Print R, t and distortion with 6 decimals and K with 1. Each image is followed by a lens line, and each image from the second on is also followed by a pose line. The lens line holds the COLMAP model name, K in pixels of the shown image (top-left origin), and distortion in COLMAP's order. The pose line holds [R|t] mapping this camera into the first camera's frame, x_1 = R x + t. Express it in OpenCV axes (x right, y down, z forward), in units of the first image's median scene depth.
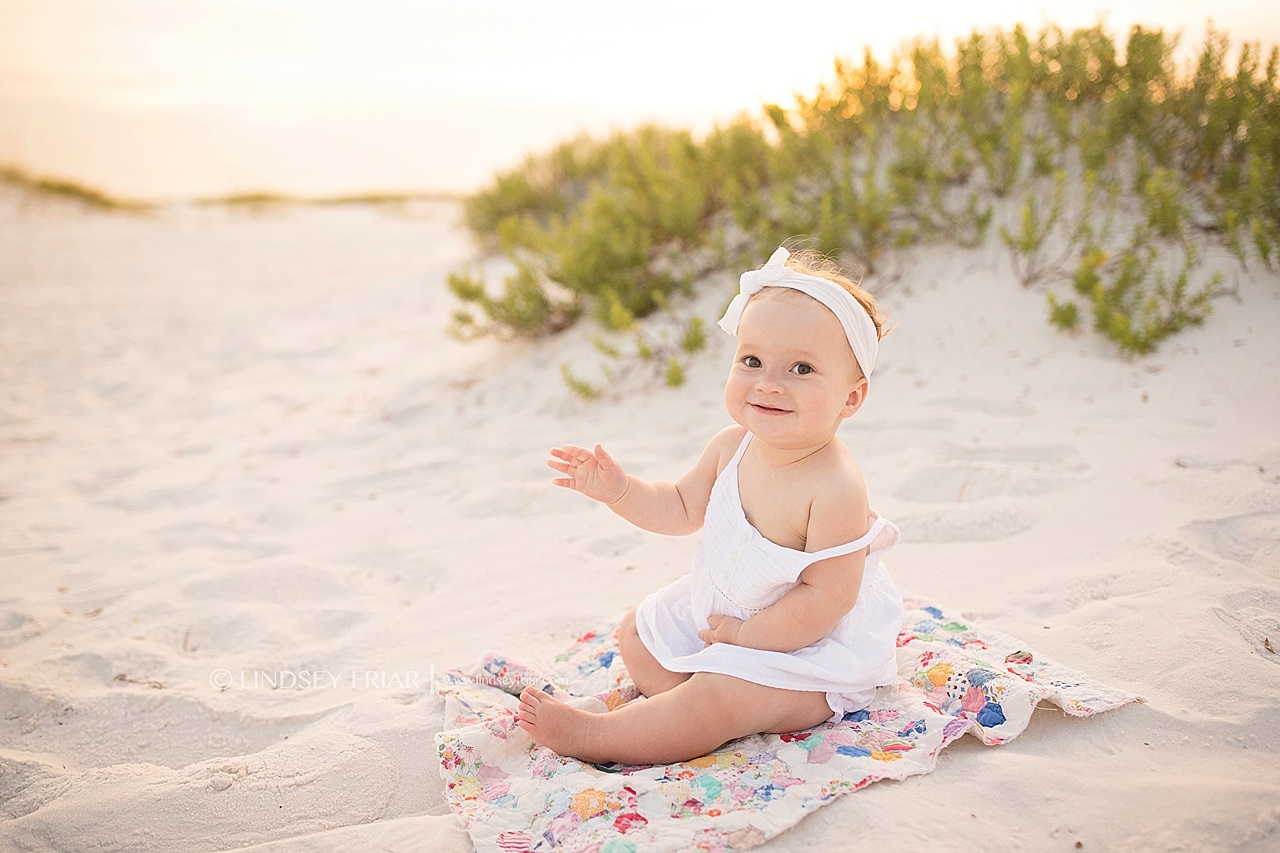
lens RADIAL K [[1260.7, 0, 640.0], [0, 1260.7, 426.5], [0, 0, 1]] dist [-0.005665, -0.005445]
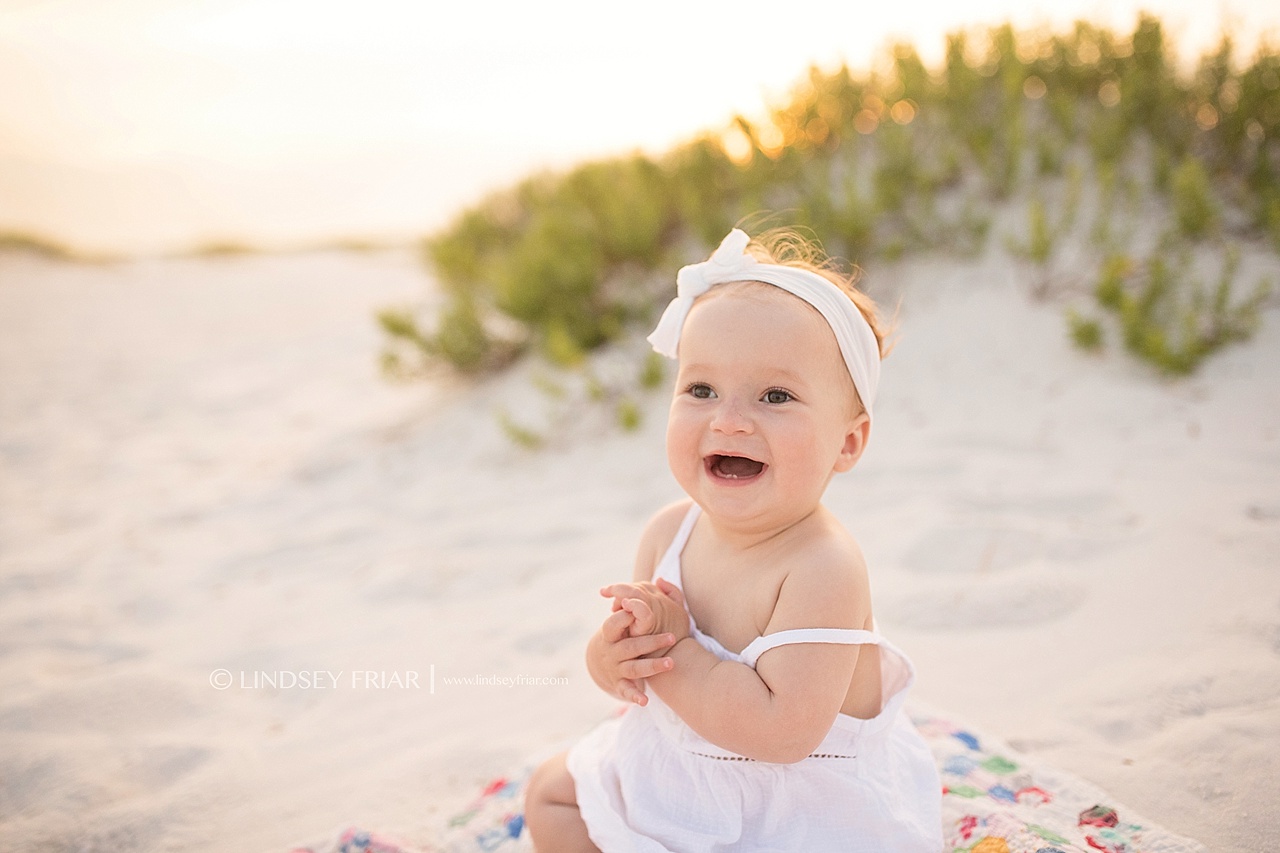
lens RADIAL K [[1260.7, 0, 640.0], [0, 1260.7, 426.5], [0, 0, 1]] dist [-0.005665, -0.005445]
pose [[0.999452, -0.029585, 0.014855, 0.021611], [0.030009, 0.999124, -0.029181, -0.010062], [-0.013978, 0.029610, 0.999464, 0.150841]]
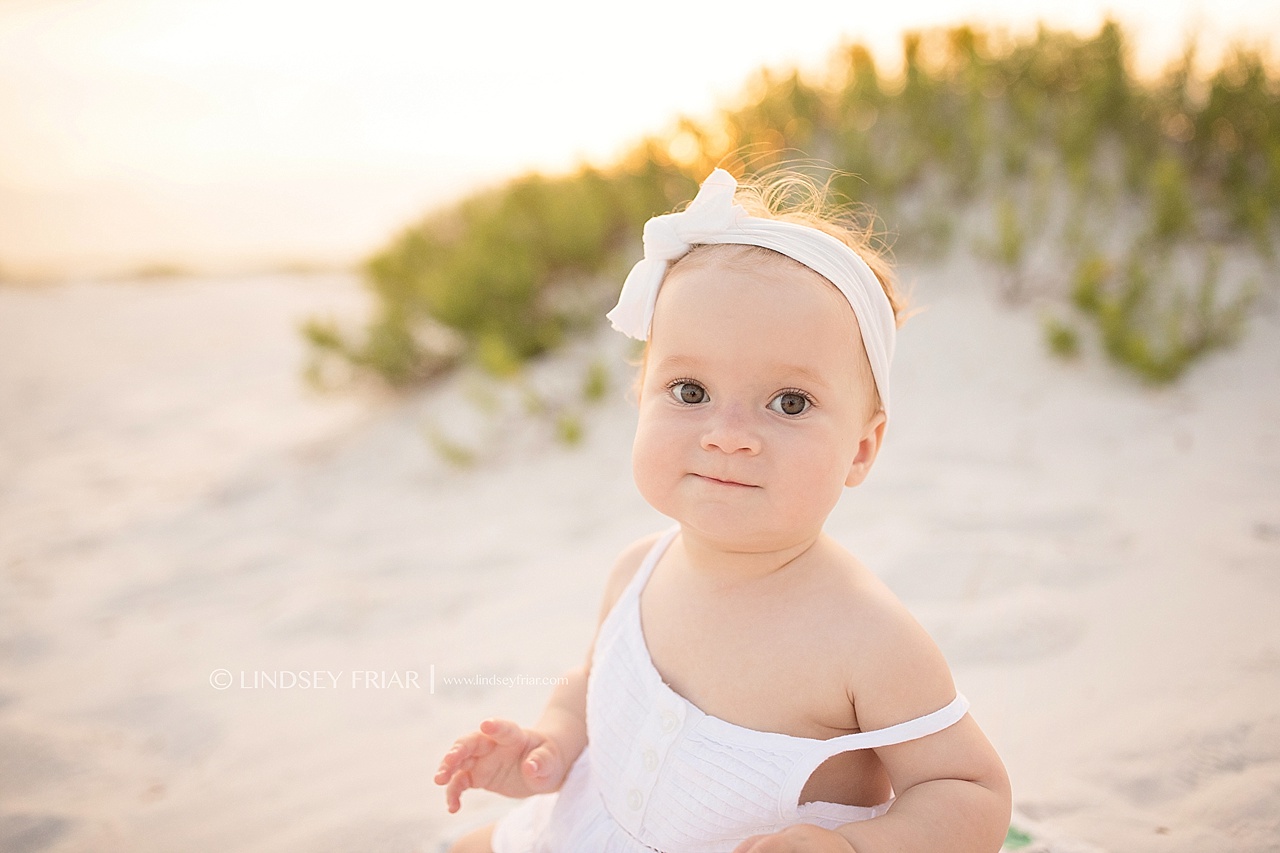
lens RADIAL K [[1260.7, 0, 640.0], [0, 1260.7, 426.5], [0, 0, 1]] dist [-0.005665, -0.005445]
pose [[0.997820, -0.031460, 0.058006, 0.025135], [0.034201, 0.998315, -0.046882, -0.006714], [-0.056433, 0.048763, 0.997215, 0.218842]]
